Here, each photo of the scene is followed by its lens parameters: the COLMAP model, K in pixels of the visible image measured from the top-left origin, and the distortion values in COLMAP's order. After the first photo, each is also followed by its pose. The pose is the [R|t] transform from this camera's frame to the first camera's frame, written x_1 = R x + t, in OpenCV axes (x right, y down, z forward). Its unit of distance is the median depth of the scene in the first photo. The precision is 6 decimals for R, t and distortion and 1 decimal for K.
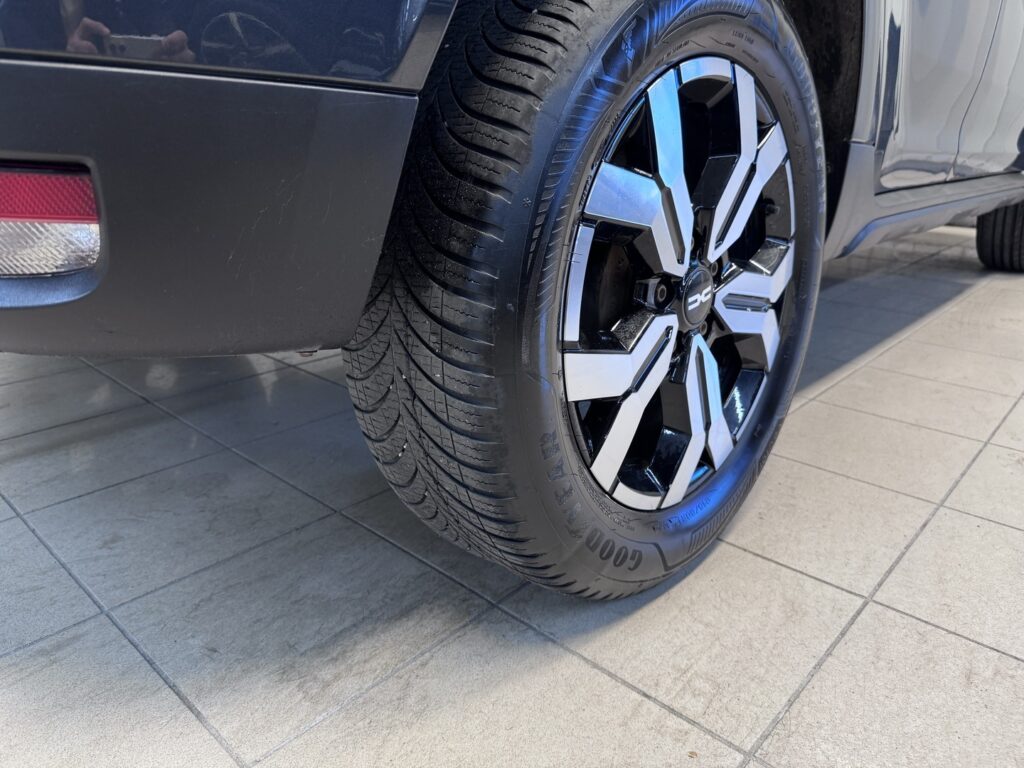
lens RADIAL K [[727.7, 0, 513.2], [0, 727.7, 382.3], [0, 0, 1]] dist [0.034479, -0.075169]
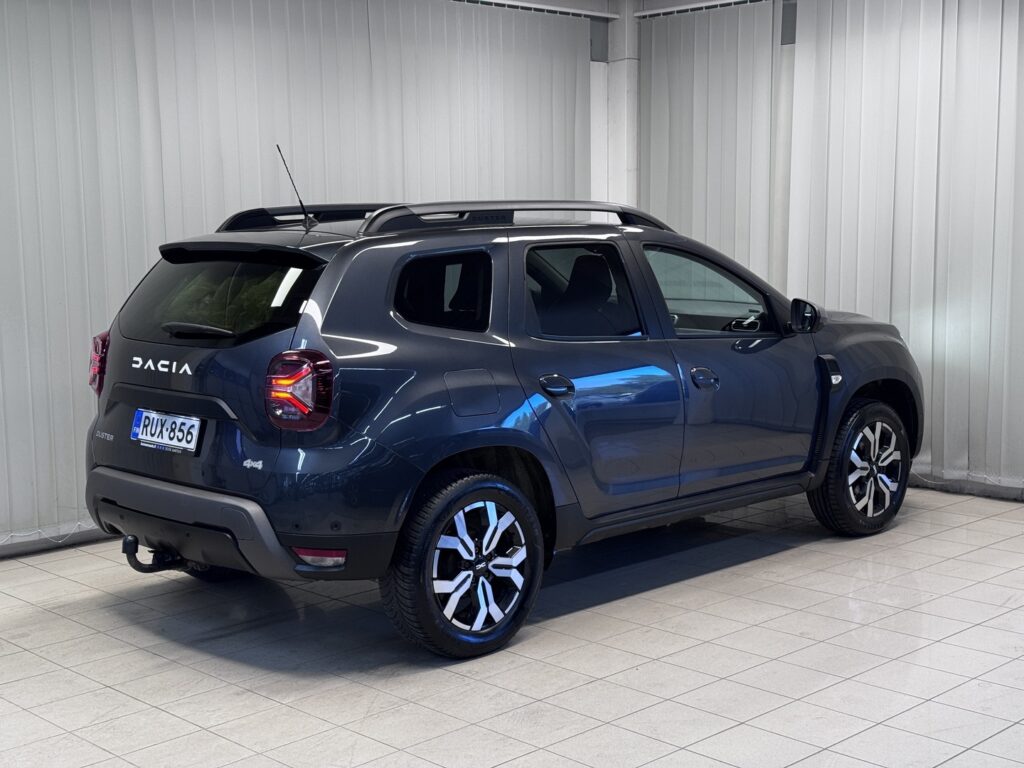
lens RADIAL K [[1448.1, 0, 511.0], [0, 1448.1, 380.3], [0, 0, 1]] dist [0.143035, 0.000000]
pose [[0.998436, -0.015984, -0.053574, 0.844875], [0.003725, 0.975149, -0.221520, 0.590845], [0.055783, 0.220974, 0.973683, -6.309006]]
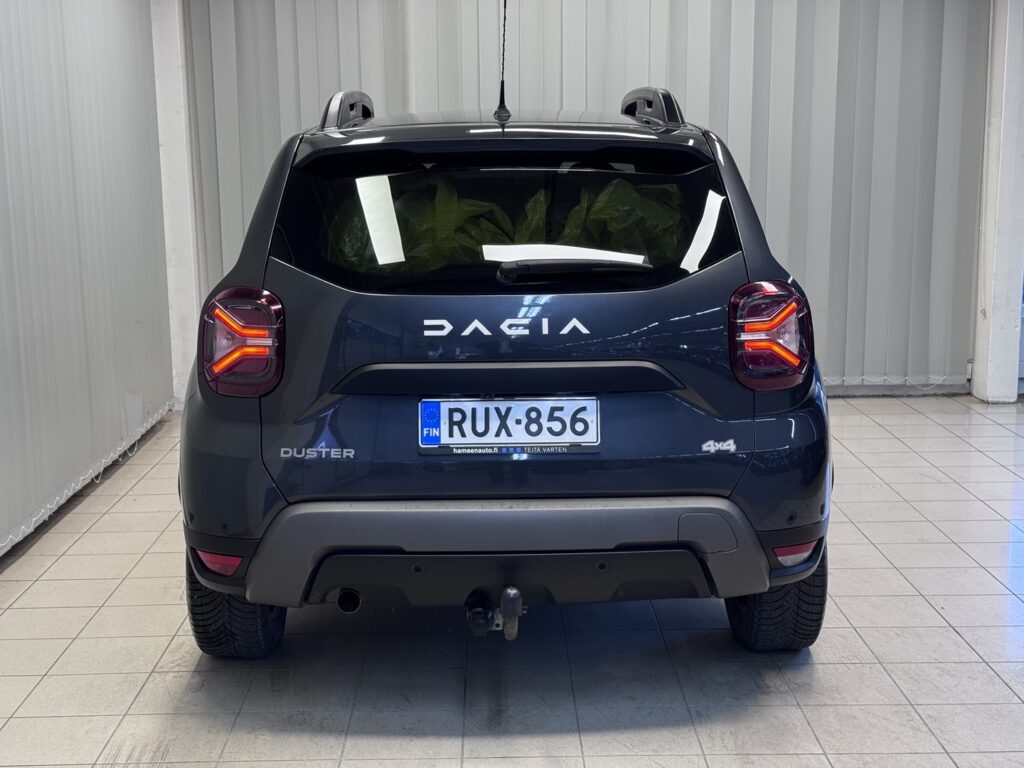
lens RADIAL K [[1448.1, 0, 515.2], [0, 1448.1, 388.2], [0, 0, 1]] dist [0.143035, 0.000000]
pose [[0.715417, -0.138808, 0.684770, -4.665566], [0.248030, 0.966690, -0.063175, -0.618947], [-0.653191, 0.215040, 0.726016, -2.704540]]
